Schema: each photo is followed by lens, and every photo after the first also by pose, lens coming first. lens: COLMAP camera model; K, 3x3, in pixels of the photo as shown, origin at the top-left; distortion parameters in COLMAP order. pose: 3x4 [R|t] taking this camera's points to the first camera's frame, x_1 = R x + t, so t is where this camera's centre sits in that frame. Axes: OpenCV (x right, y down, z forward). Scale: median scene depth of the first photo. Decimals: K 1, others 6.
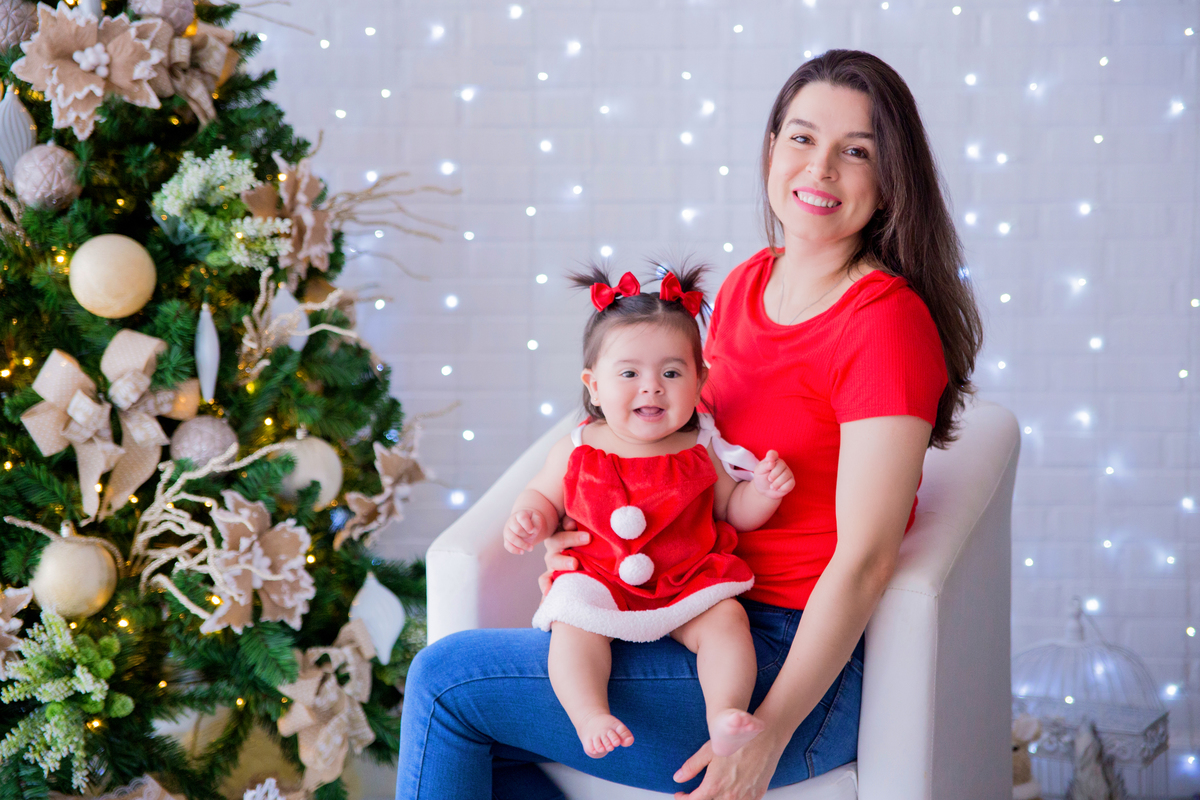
lens RADIAL K [[2201.1, 0, 625.0], [0, 2201.1, 385.6], [0, 0, 1]] dist [0.216455, -0.045646]
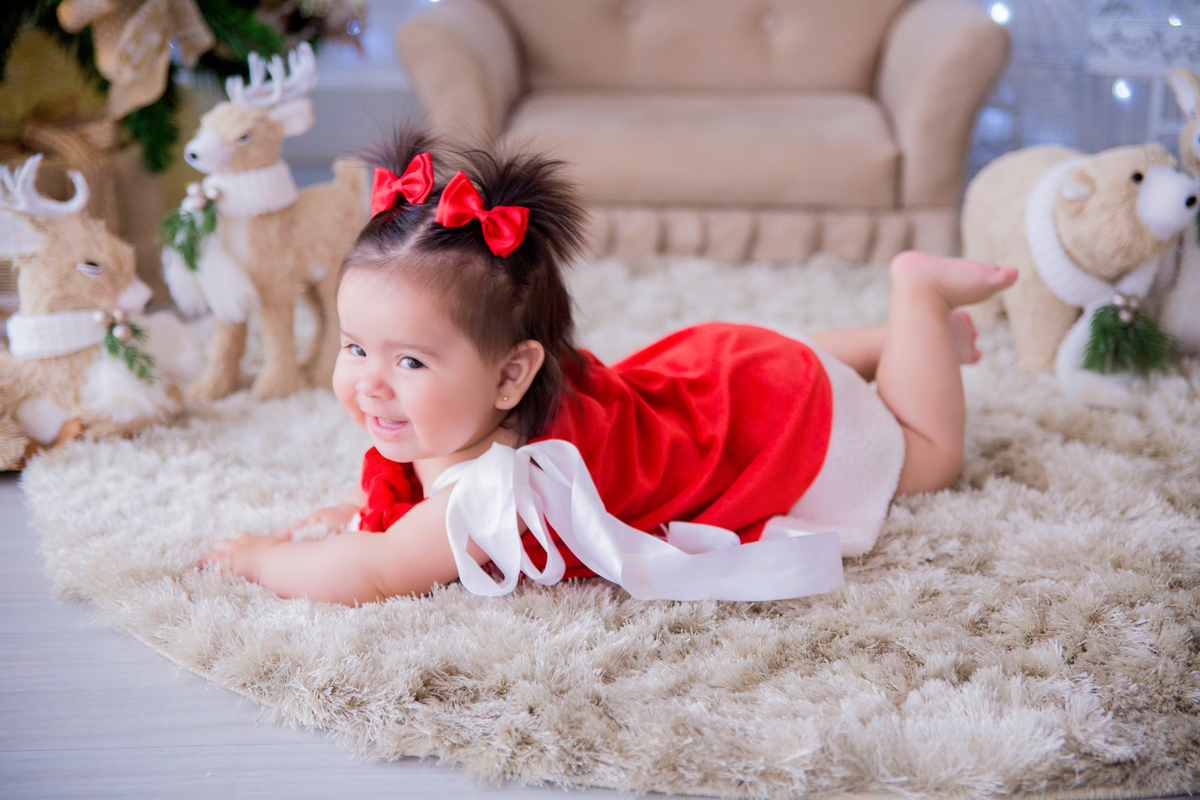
lens RADIAL K [[2062.3, 0, 600.0], [0, 2062.3, 400.0], [0, 0, 1]] dist [0.212510, -0.065886]
pose [[0.999025, -0.014687, 0.041643, -0.025847], [0.004046, 0.969543, 0.244886, 0.112319], [-0.043971, -0.244479, 0.968657, 0.373625]]
